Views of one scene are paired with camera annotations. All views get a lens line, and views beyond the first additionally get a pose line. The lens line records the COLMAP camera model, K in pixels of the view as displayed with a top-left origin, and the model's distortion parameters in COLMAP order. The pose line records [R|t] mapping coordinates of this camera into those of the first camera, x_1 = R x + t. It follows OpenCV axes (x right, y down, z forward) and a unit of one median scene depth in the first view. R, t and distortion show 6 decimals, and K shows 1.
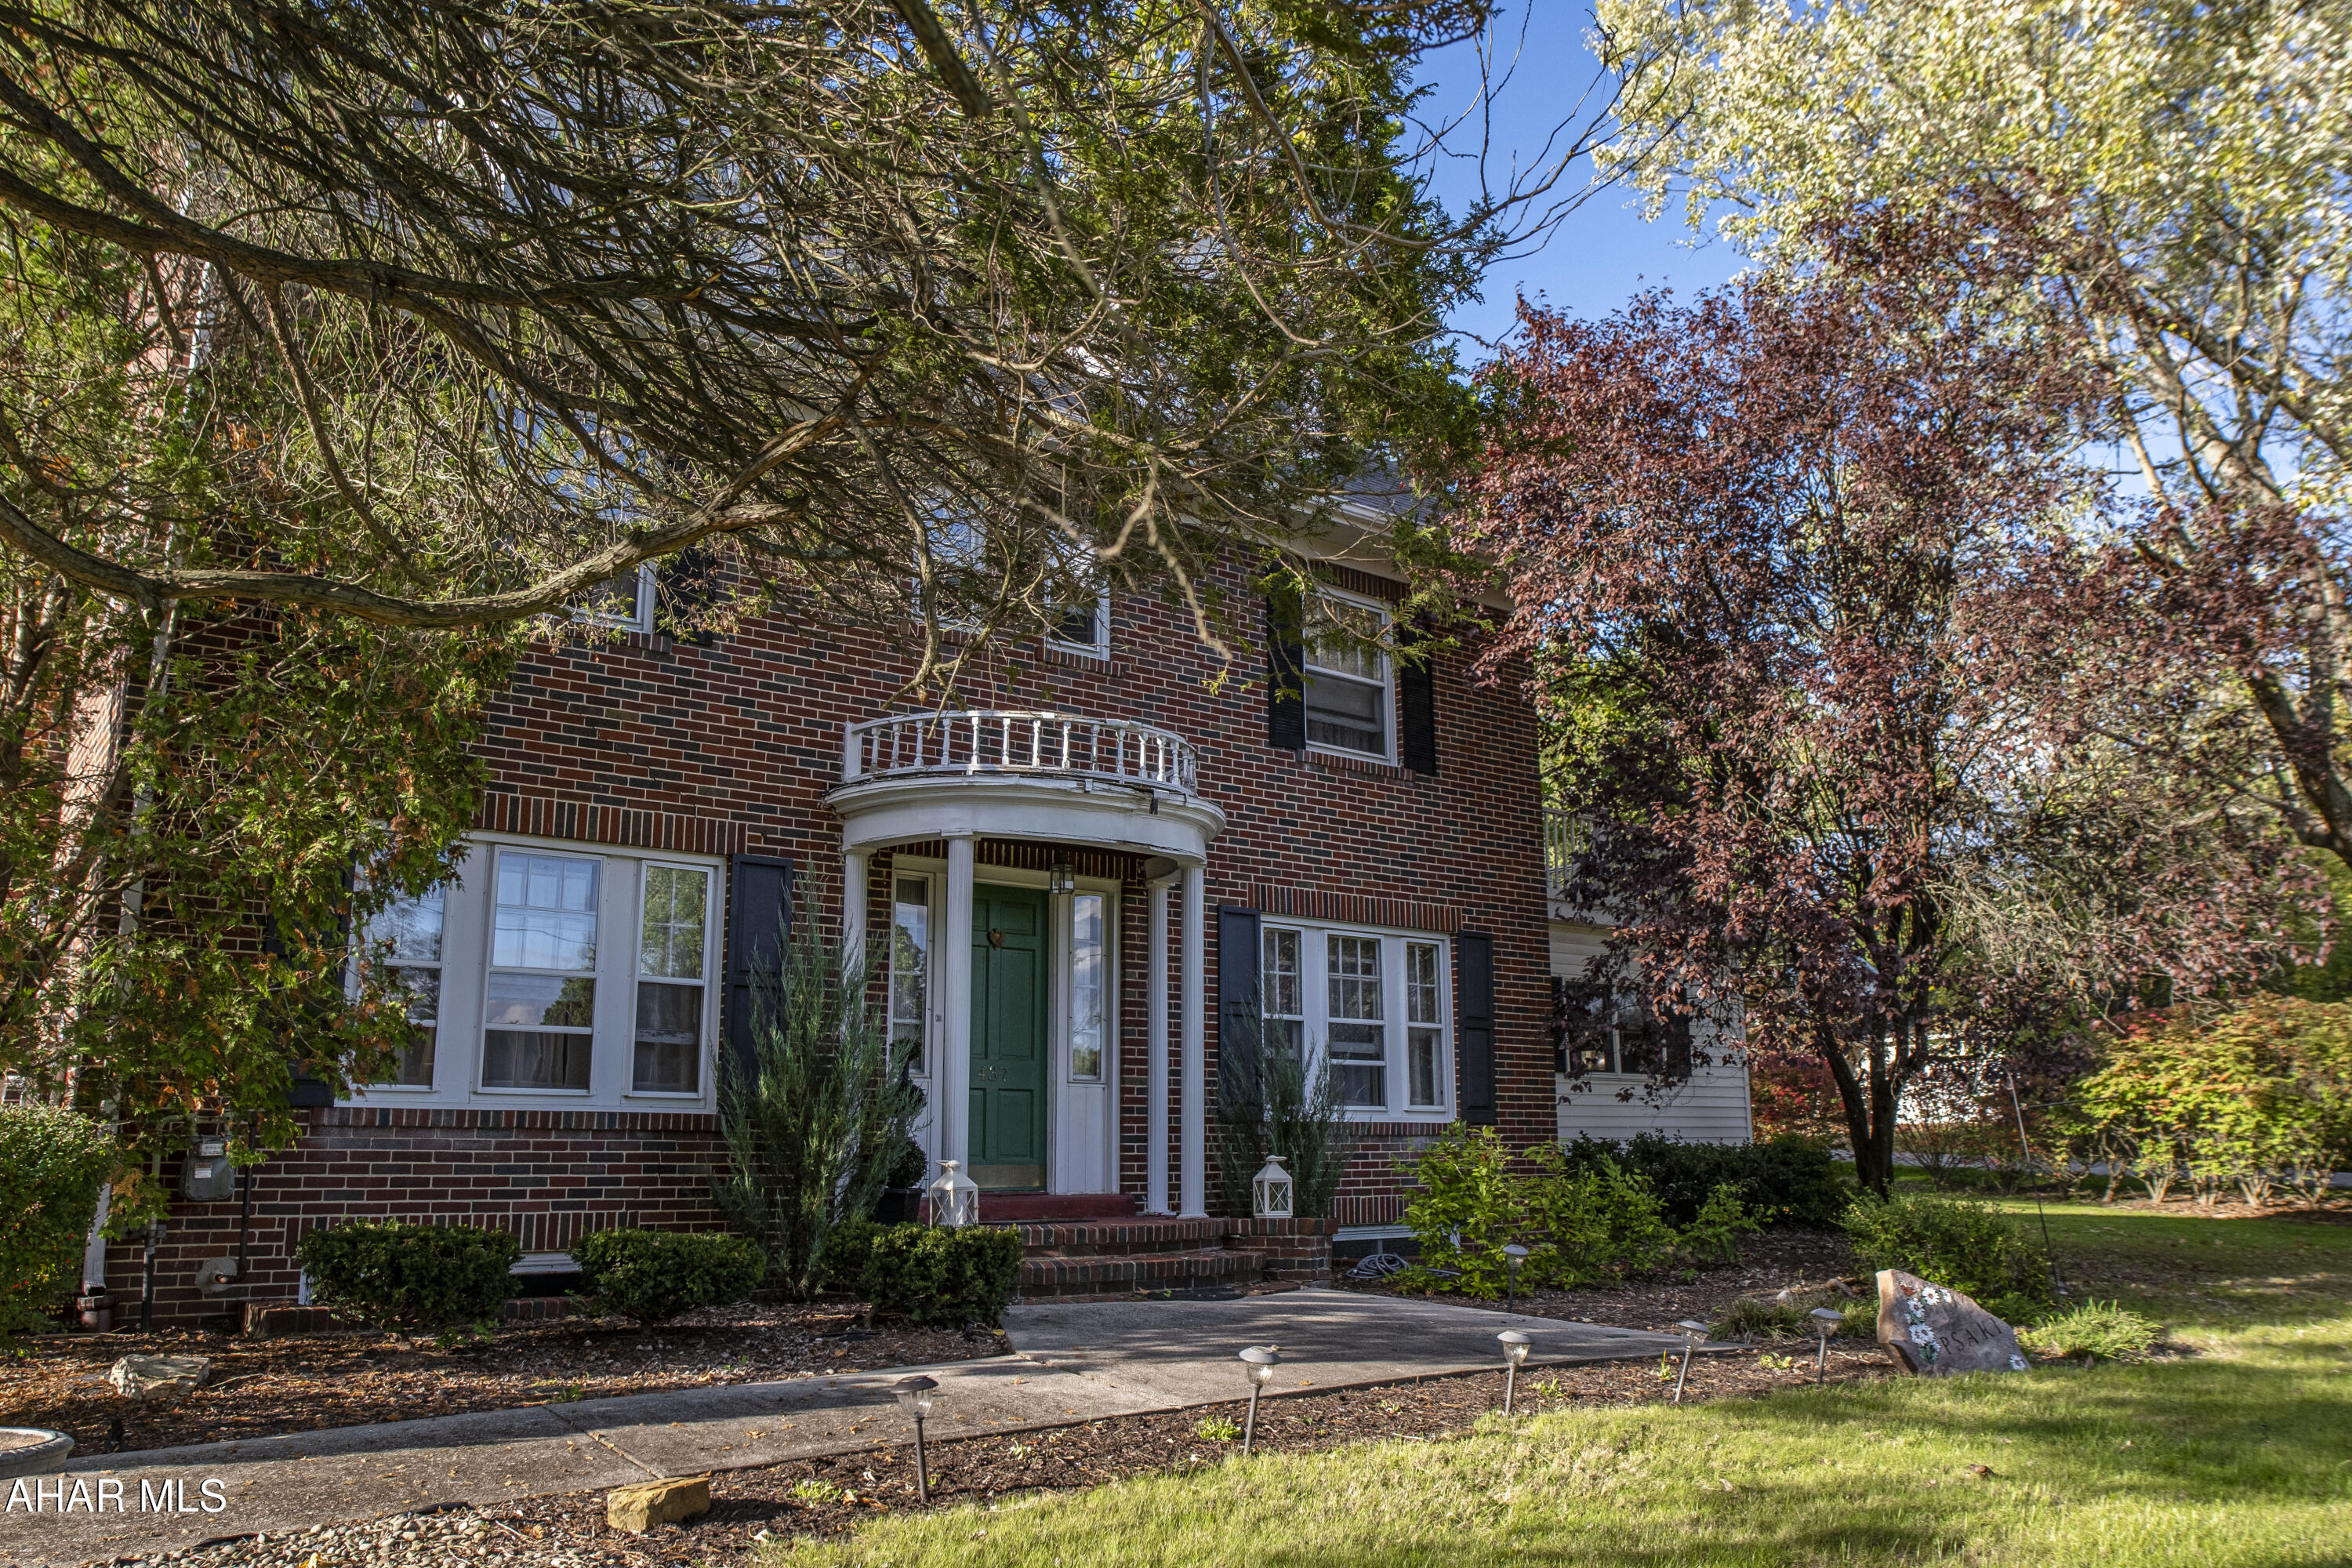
lens RADIAL K [[1709.3, 0, 1176.0], [0, 1709.3, 784.0], [0, 0, 1]] dist [-0.069665, 0.044965]
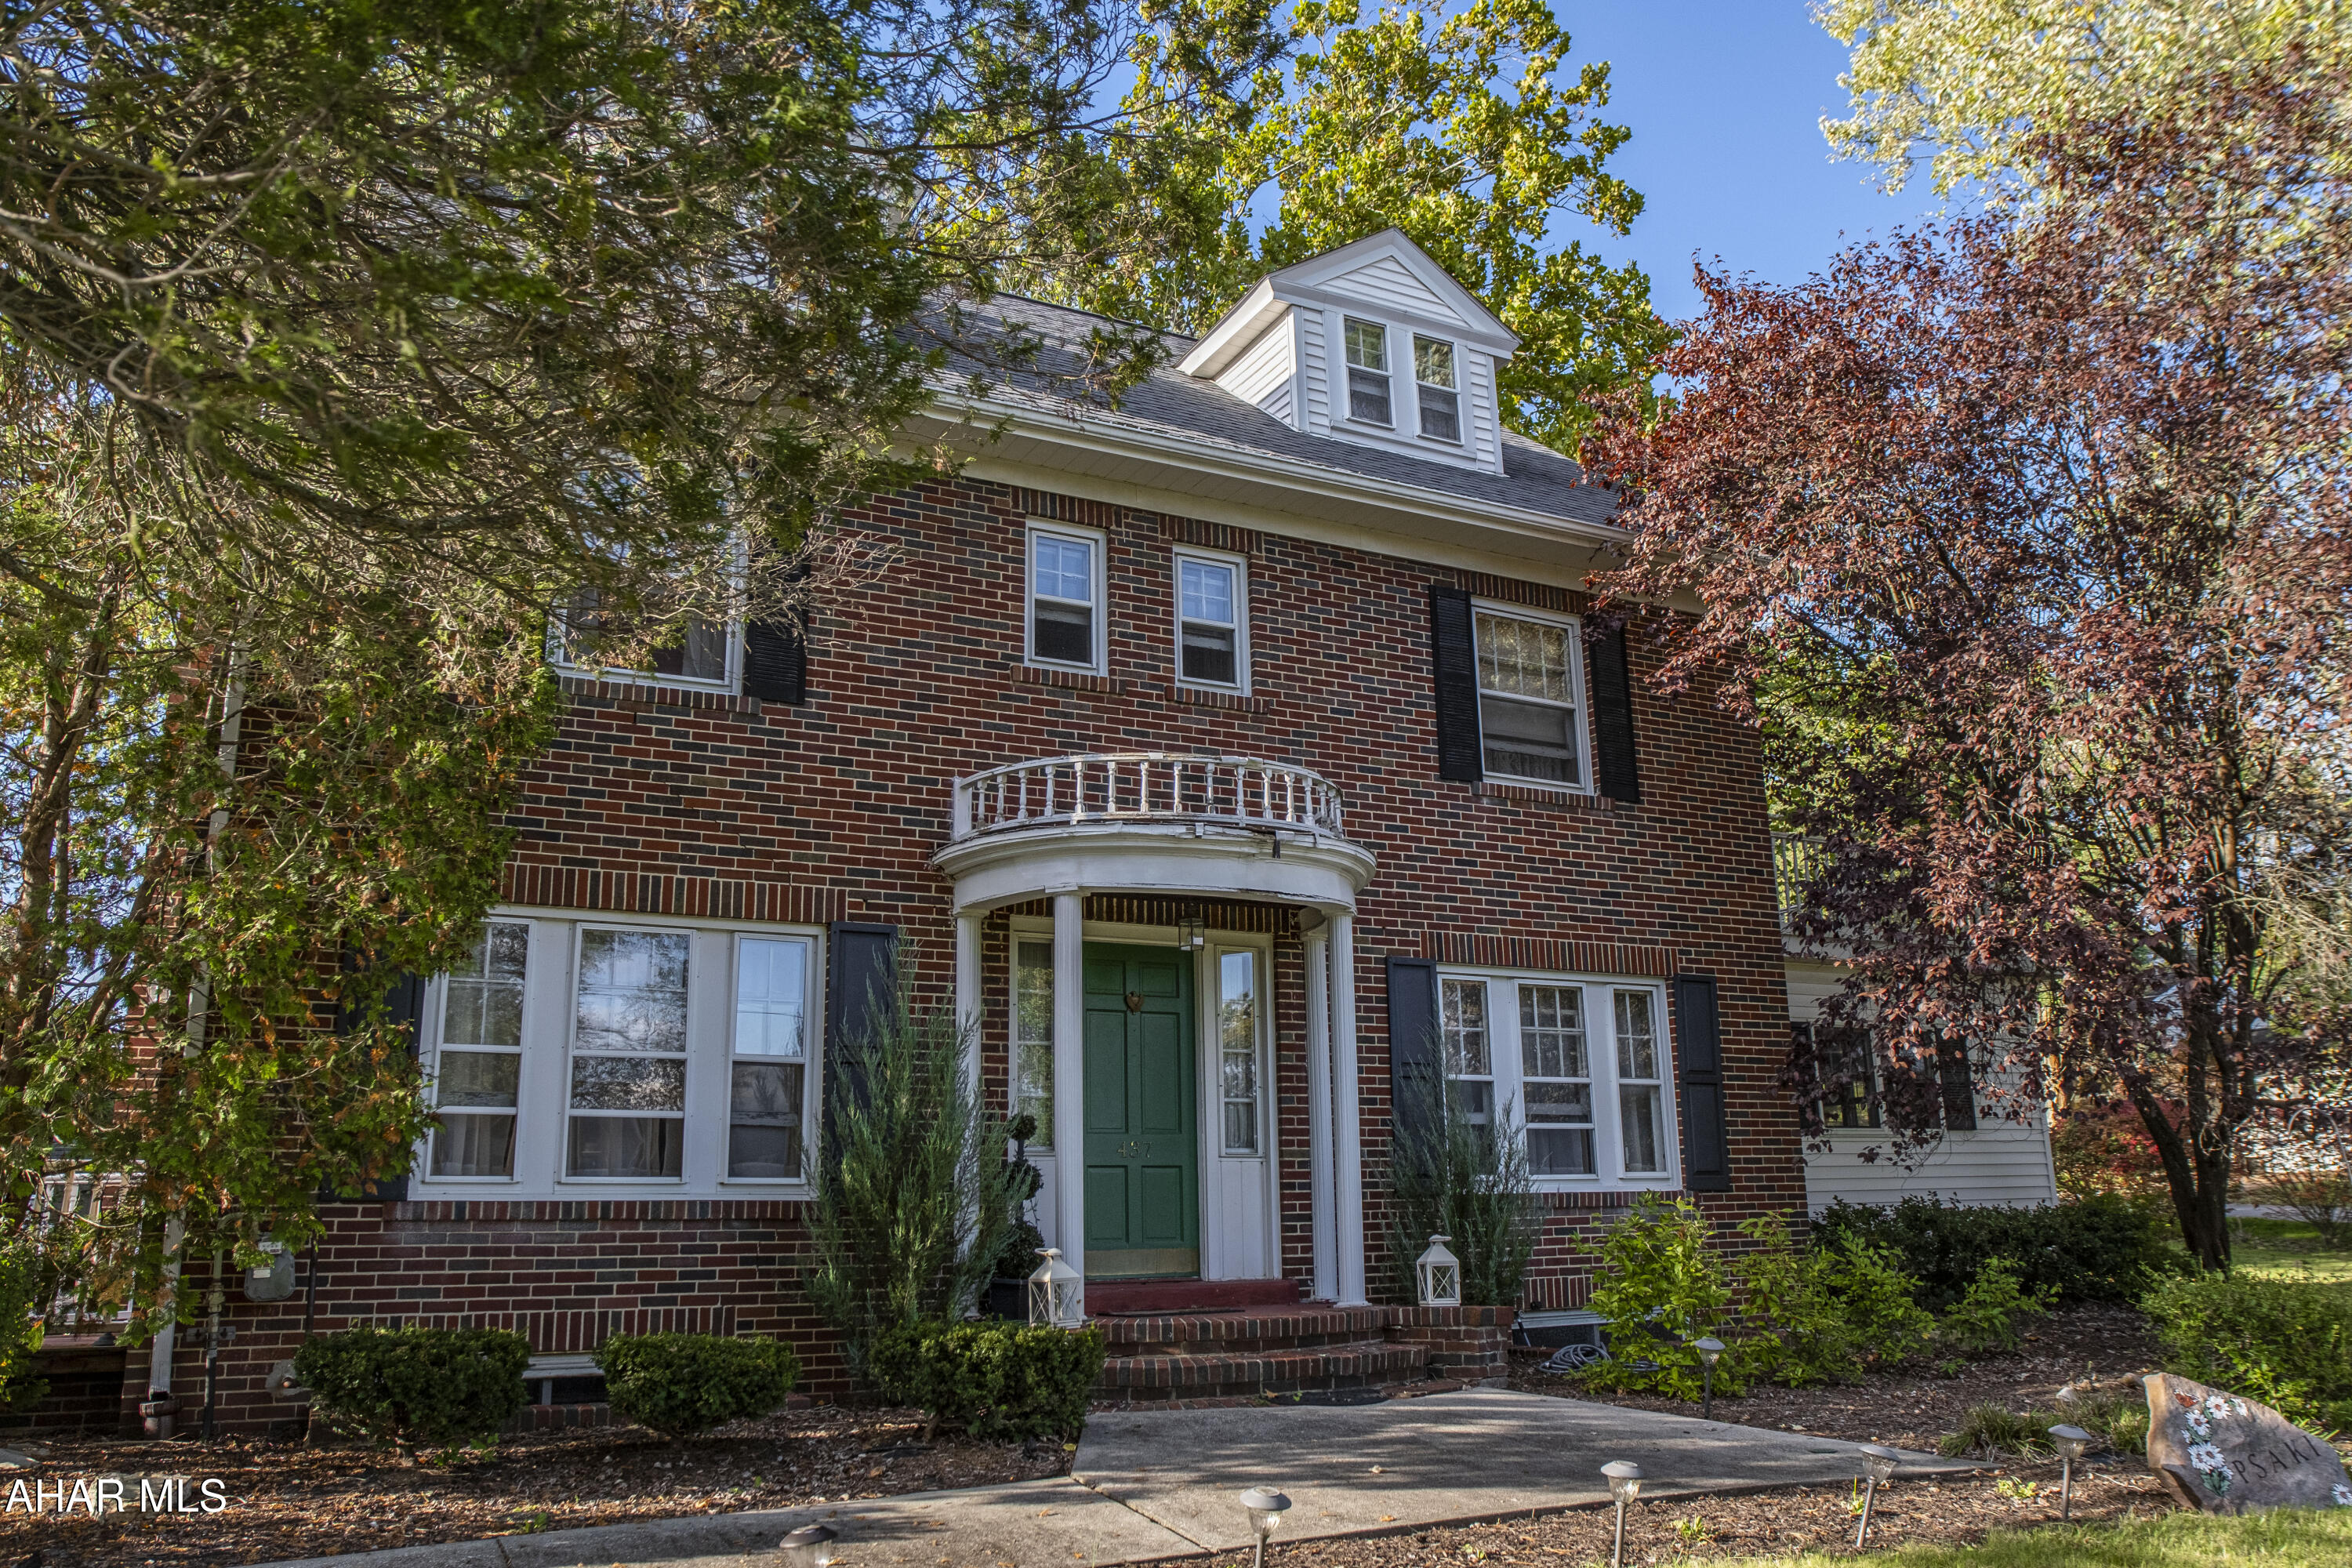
lens RADIAL K [[1709.3, 0, 1176.0], [0, 1709.3, 784.0], [0, 0, 1]] dist [-0.069665, 0.044965]
pose [[0.982851, -0.058195, -0.174976, 0.093359], [0.051624, 0.997788, -0.041879, 0.013591], [0.177026, 0.032128, 0.983682, 0.098333]]
